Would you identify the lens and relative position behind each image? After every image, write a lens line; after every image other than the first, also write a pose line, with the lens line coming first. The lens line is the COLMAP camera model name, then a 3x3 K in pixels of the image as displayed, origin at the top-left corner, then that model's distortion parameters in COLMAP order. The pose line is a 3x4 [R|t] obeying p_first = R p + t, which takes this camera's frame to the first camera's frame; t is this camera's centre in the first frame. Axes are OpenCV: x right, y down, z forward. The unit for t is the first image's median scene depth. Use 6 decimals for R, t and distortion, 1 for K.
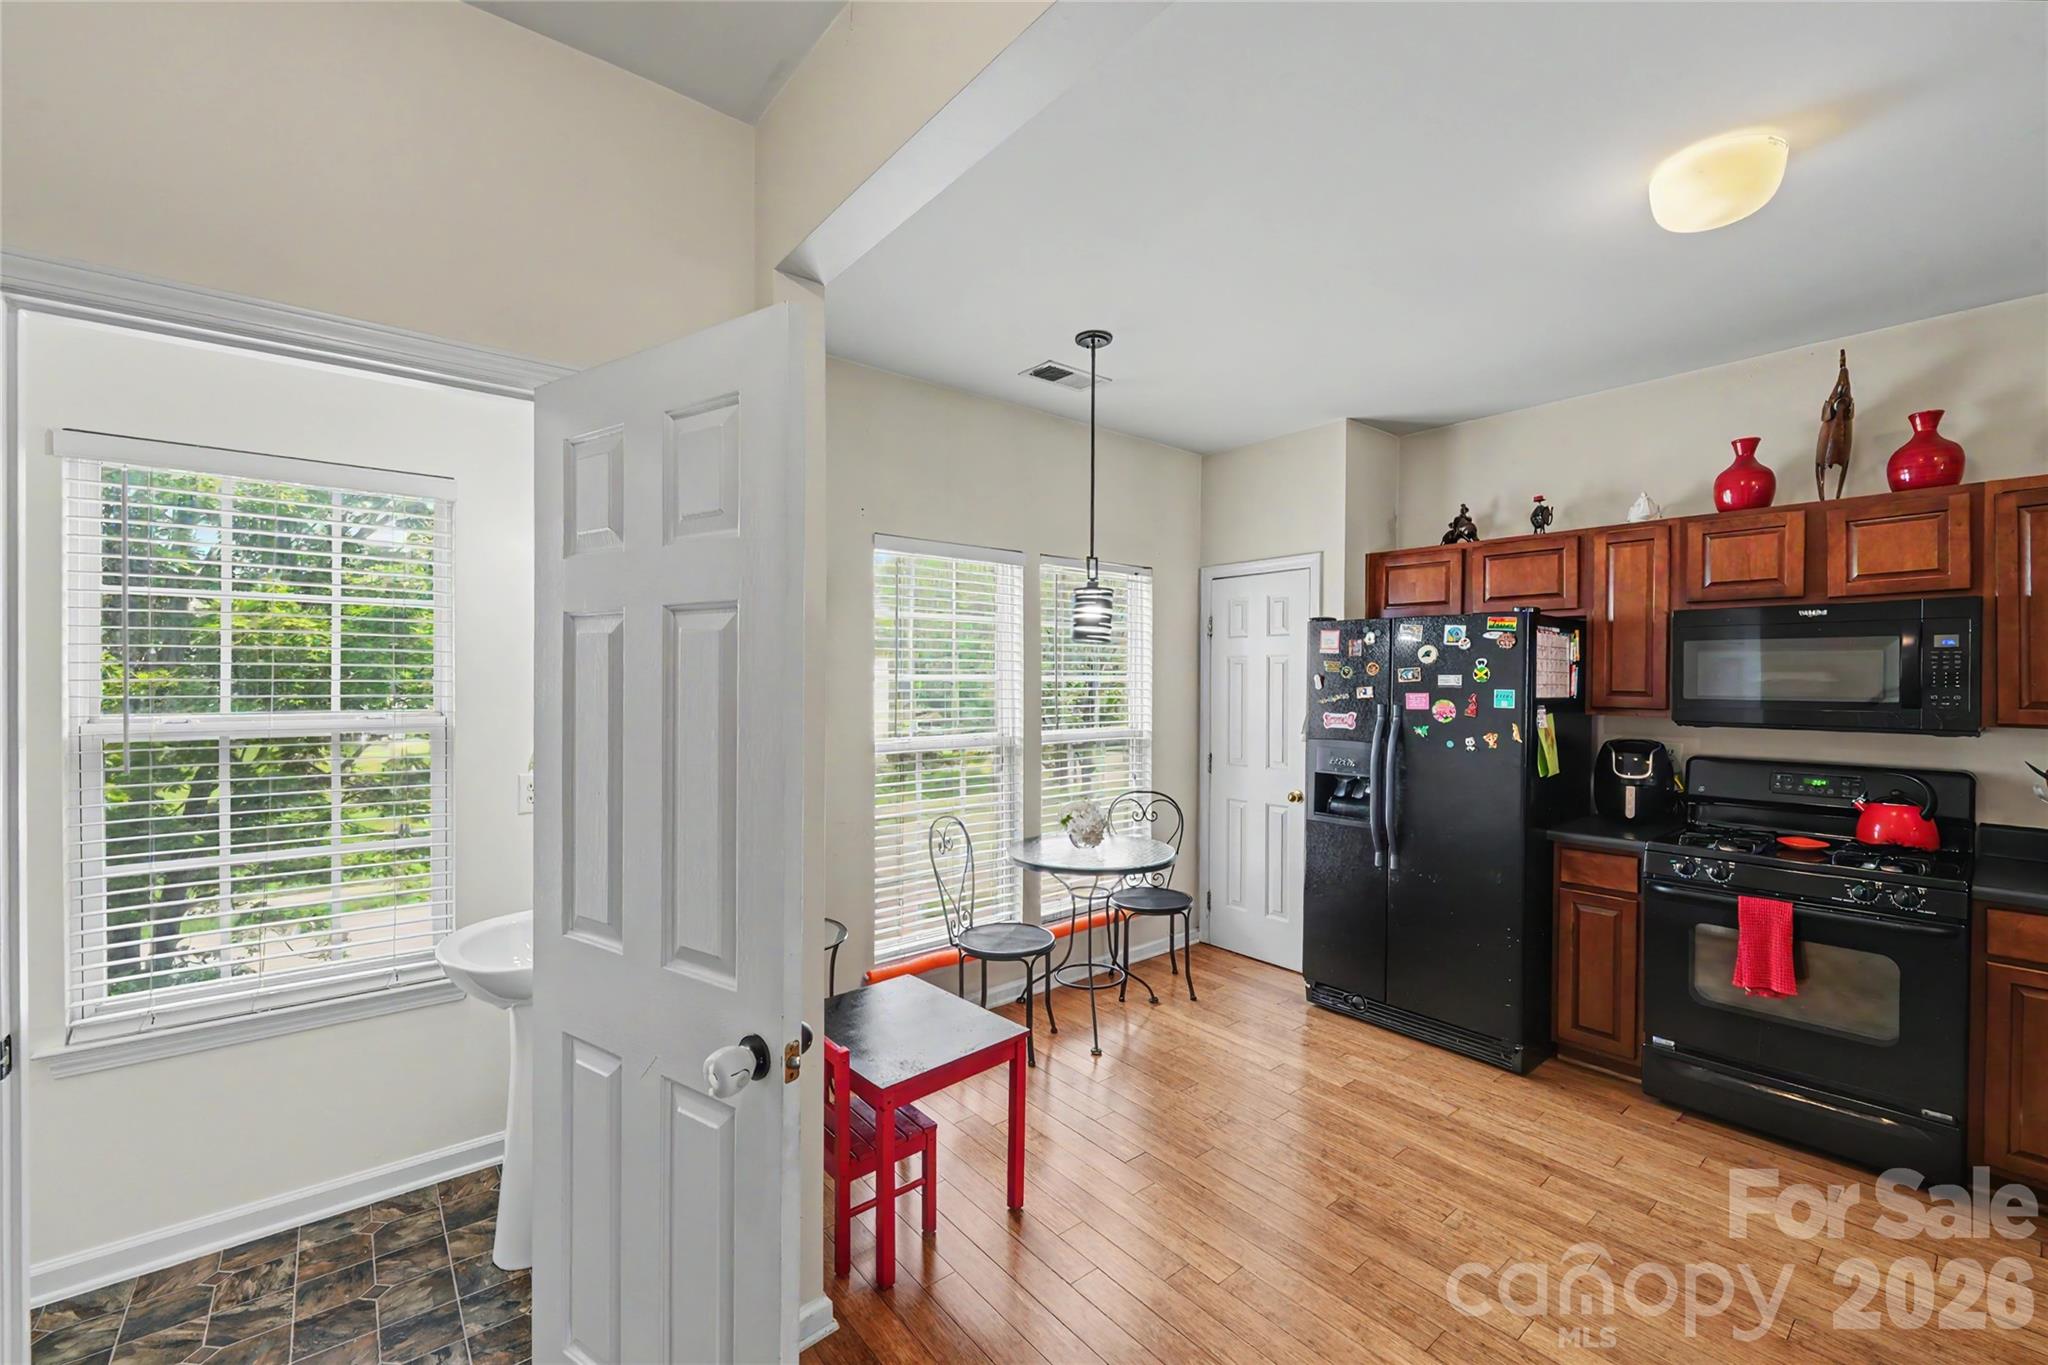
lens RADIAL K [[835.8, 0, 1019.4], [0, 835.8, 676.9], [0, 0, 1]] dist [0.000368, -0.001308]
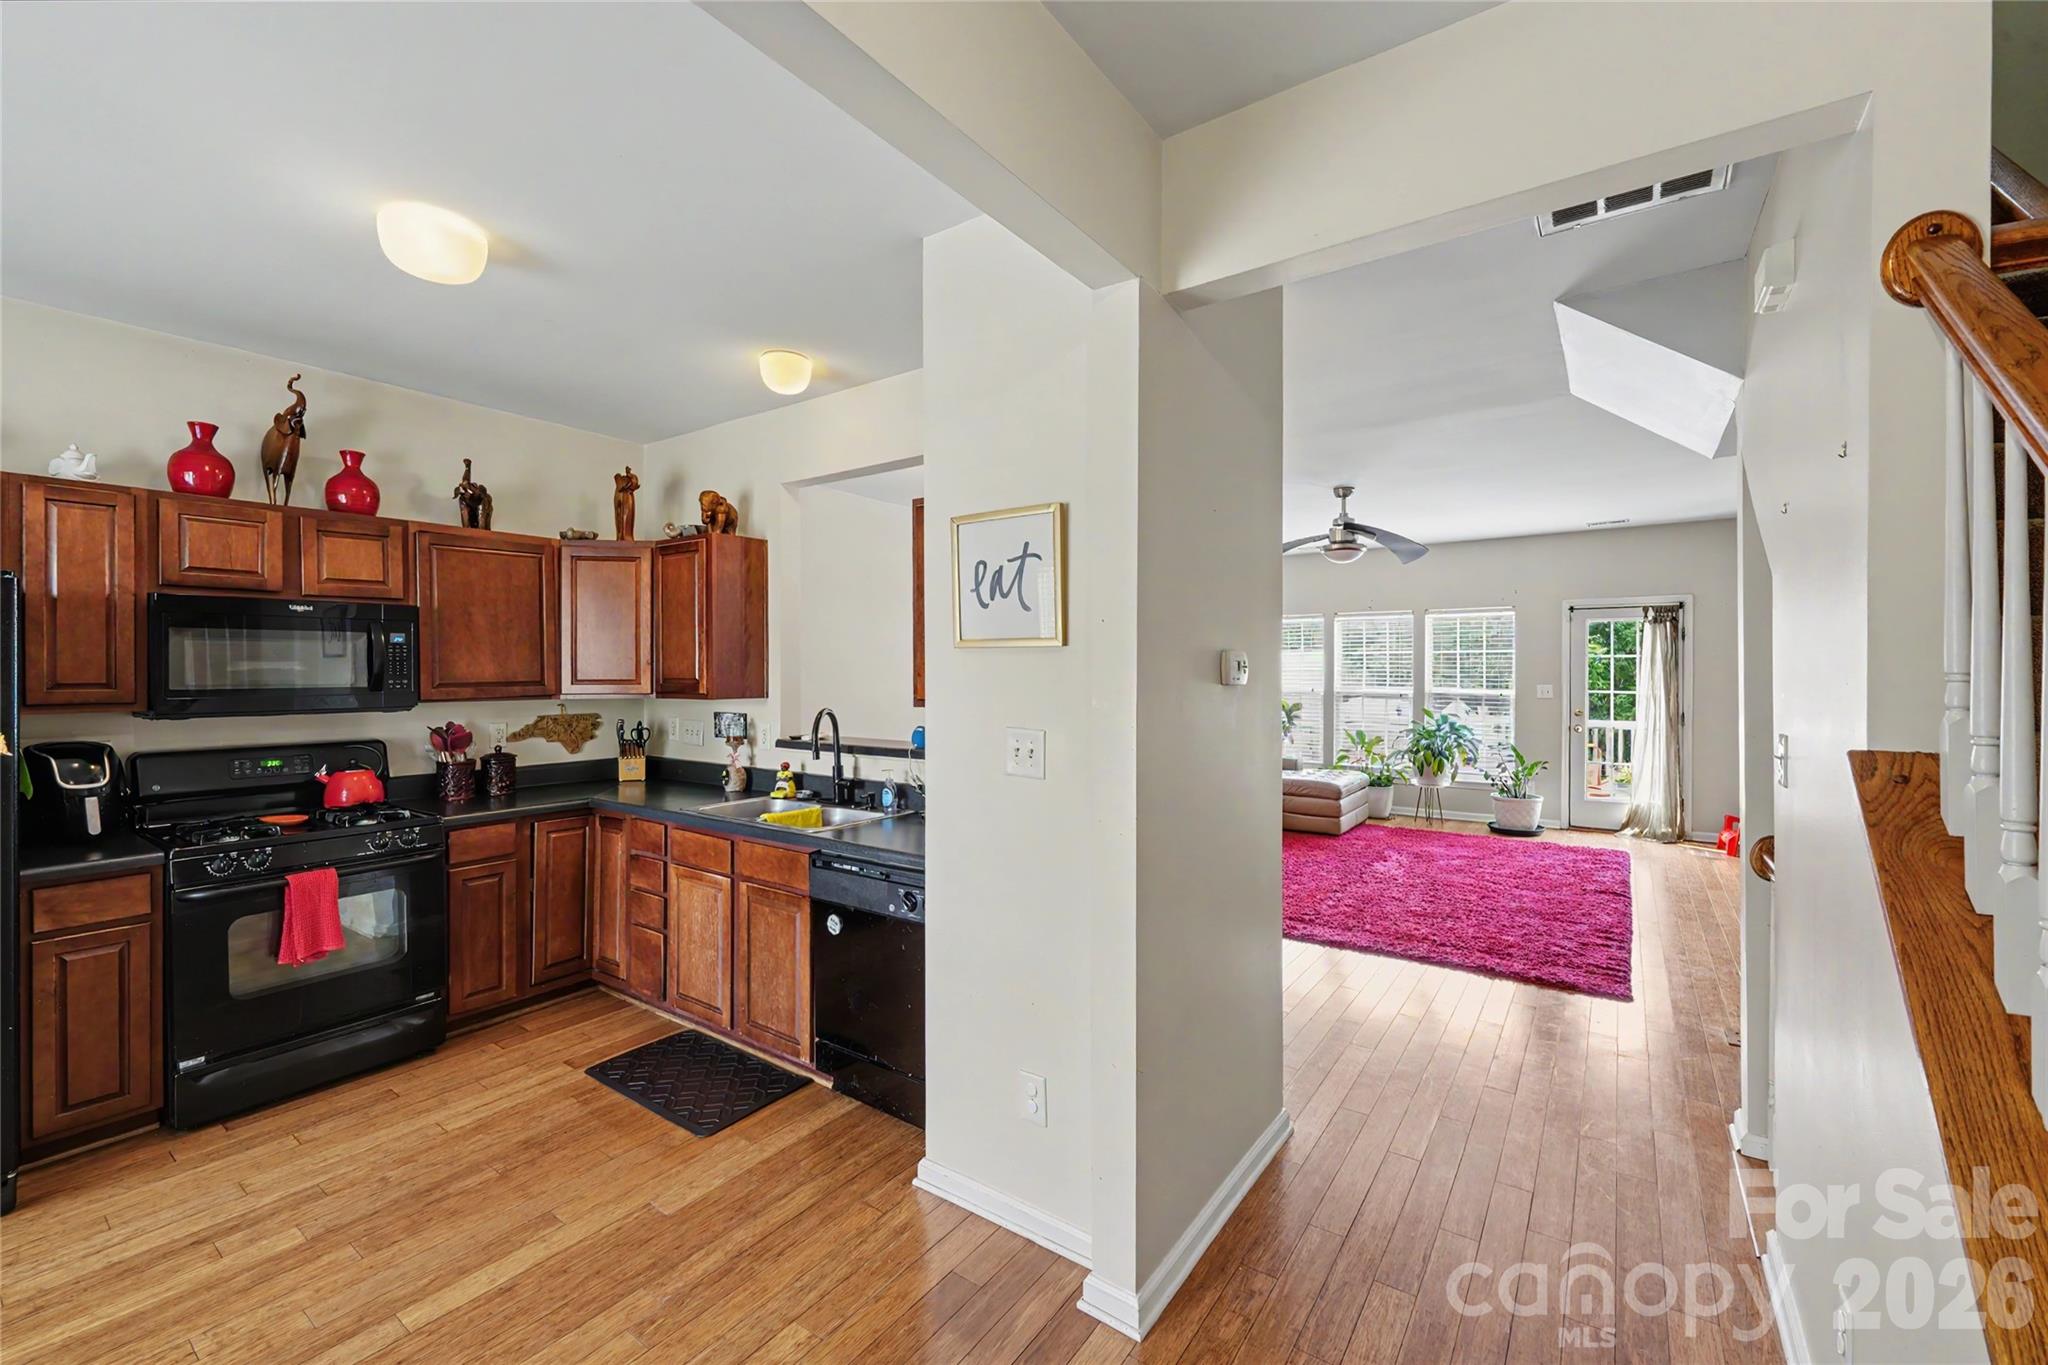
lens RADIAL K [[830.1, 0, 1016.1], [0, 830.1, 672.5], [0, 0, 1]] dist [-0.000715, -0.000876]
pose [[-0.261181, -0.008041, 0.965256, -0.305052], [0.000873, 0.999963, 0.008567, 0.000117], [-0.965290, 0.003080, -0.261164, 0.320452]]
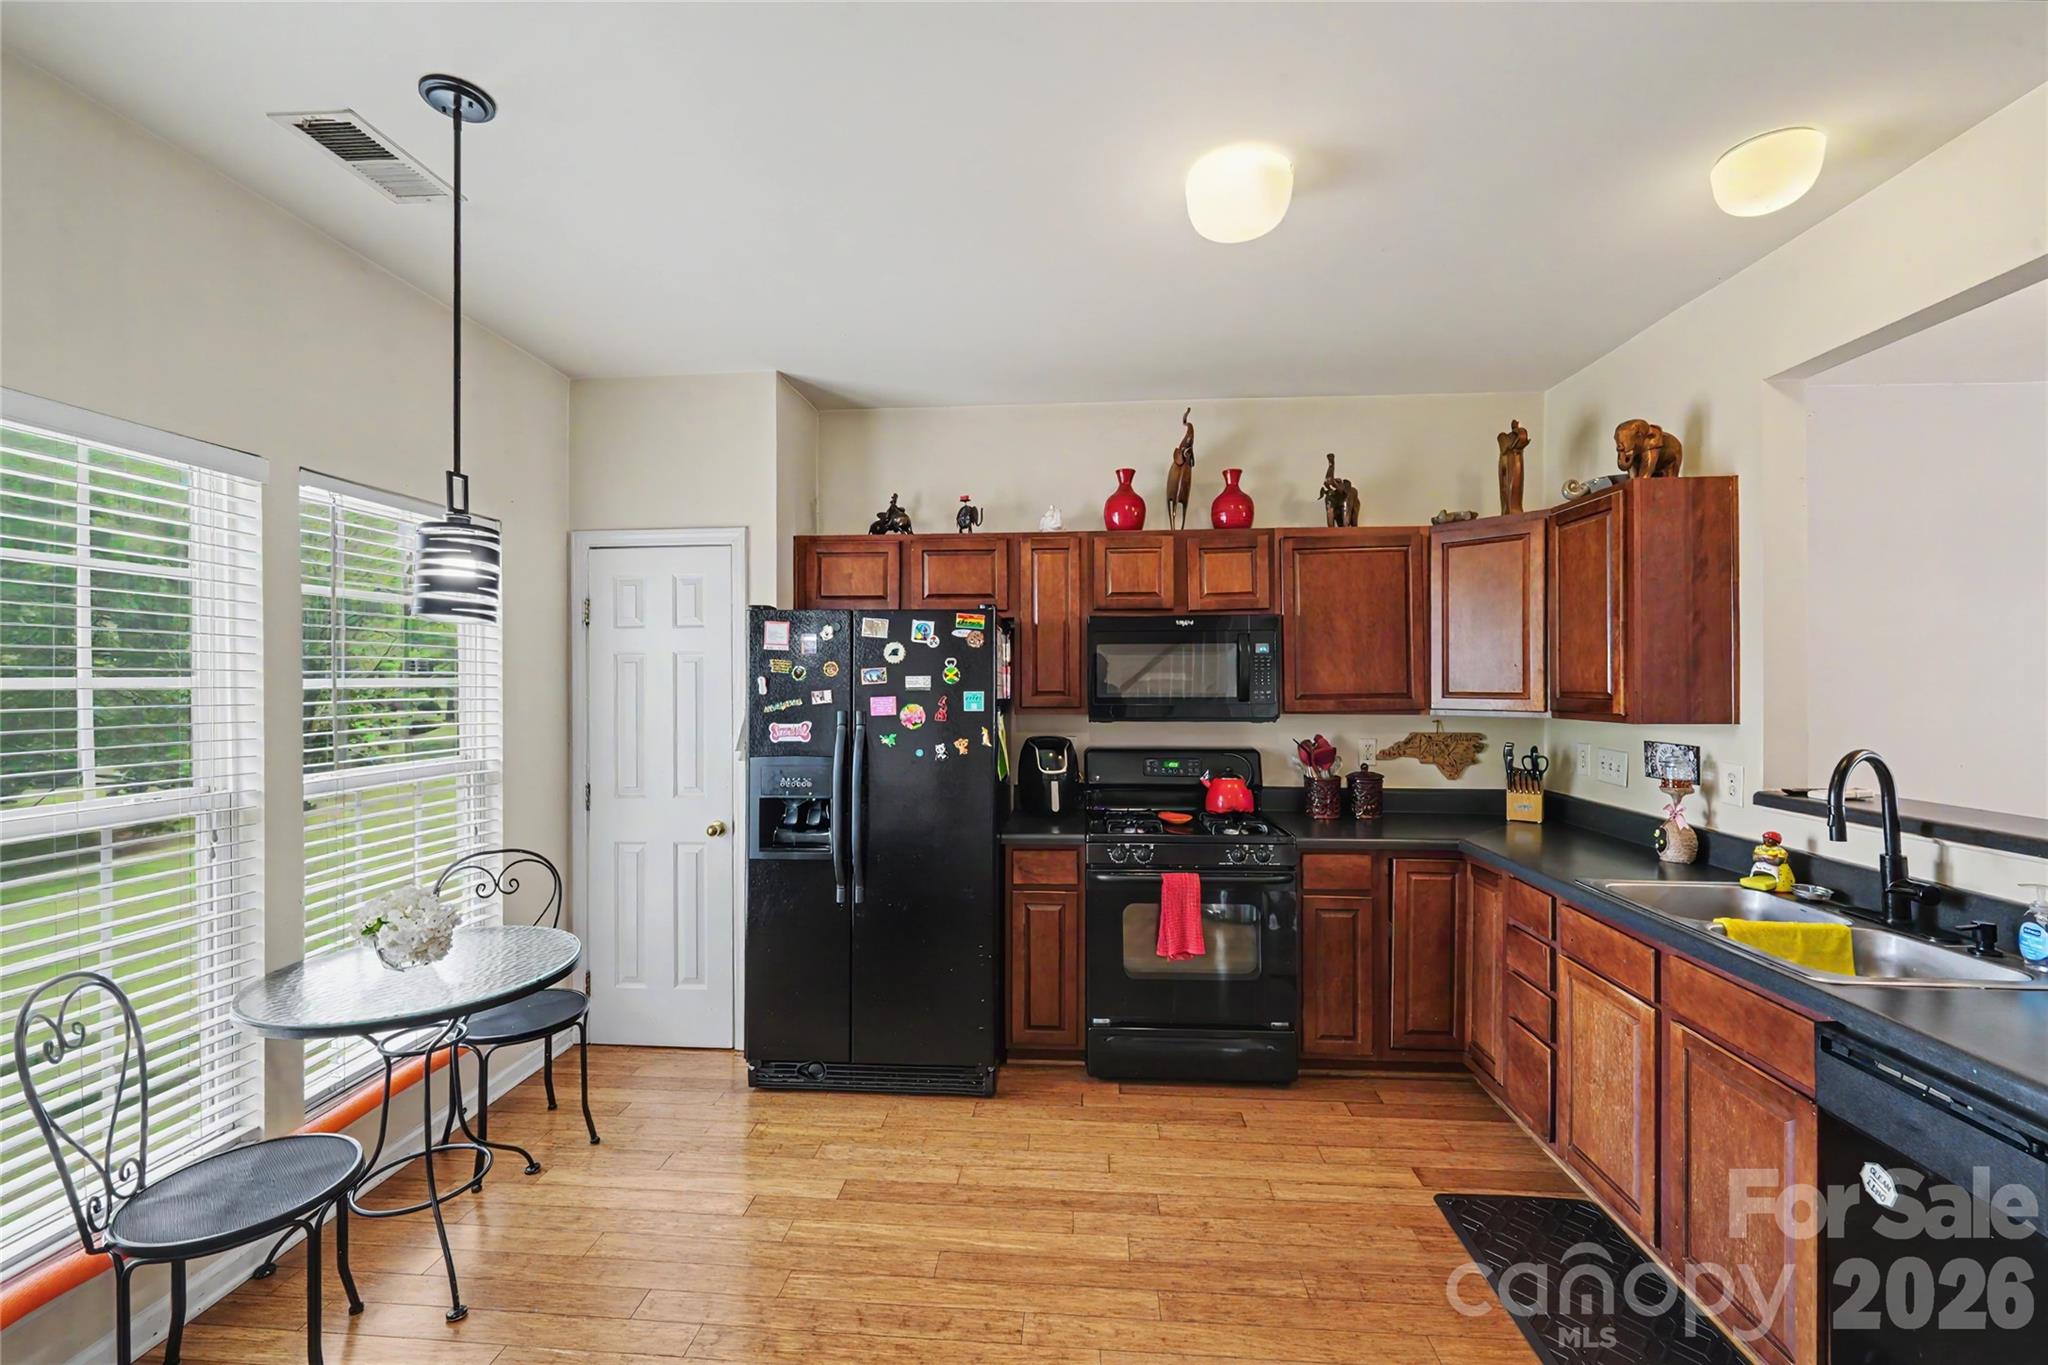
lens RADIAL K [[835.8, 0, 1019.4], [0, 835.8, 676.9], [0, 0, 1]] dist [0.000368, -0.001308]
pose [[0.689456, -0.002637, 0.724323, -0.060302], [0.005936, 0.999980, -0.002010, 0.001238], [-0.724303, 0.005685, 0.689458, 0.302729]]
